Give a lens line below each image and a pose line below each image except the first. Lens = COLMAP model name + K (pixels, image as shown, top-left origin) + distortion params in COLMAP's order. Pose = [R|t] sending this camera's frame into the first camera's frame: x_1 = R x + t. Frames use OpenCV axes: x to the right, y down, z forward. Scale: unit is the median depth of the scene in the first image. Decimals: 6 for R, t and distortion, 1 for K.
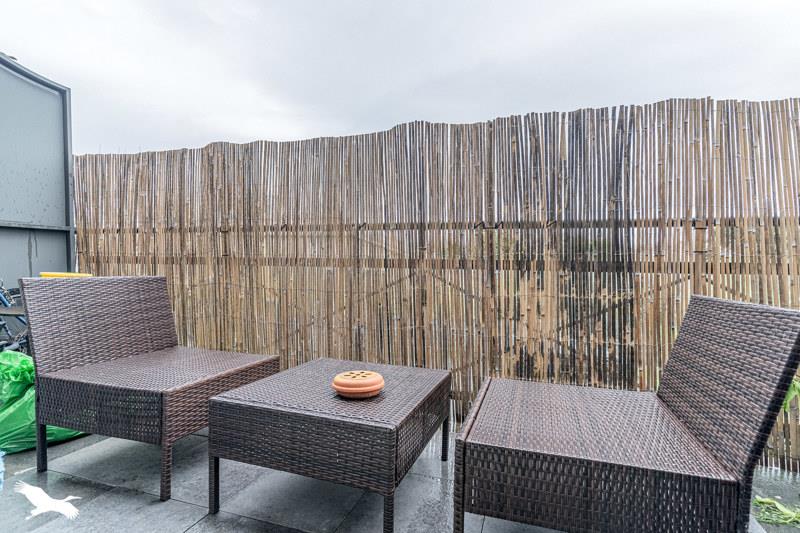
lens RADIAL K [[412.6, 0, 400.0], [0, 412.6, 266.5], [0, 0, 1]] dist [0.000255, 0.000179]
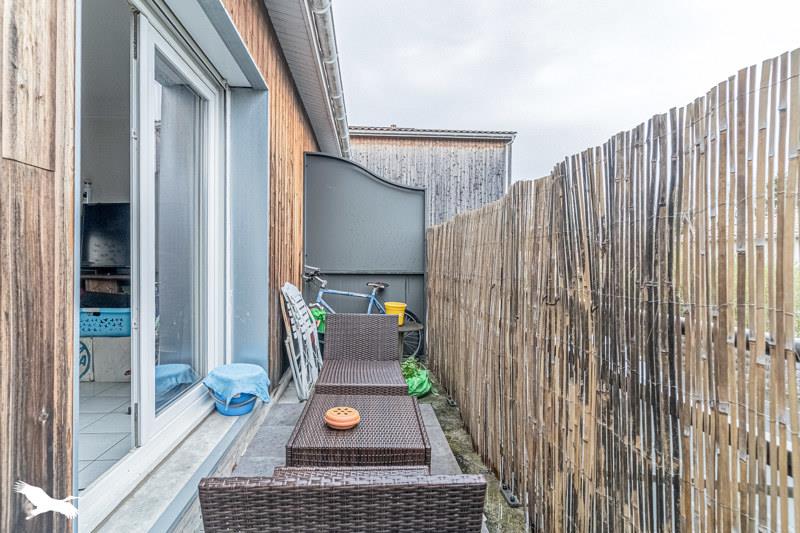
lens RADIAL K [[389.7, 0, 398.7], [0, 389.7, 250.7], [0, 0, 1]] dist [-0.002122, -0.000527]
pose [[0.369301, -0.023016, -0.929025, 0.881611], [-0.021096, 0.999228, -0.033141, -0.180117], [0.929071, 0.031837, 0.368530, 0.481254]]
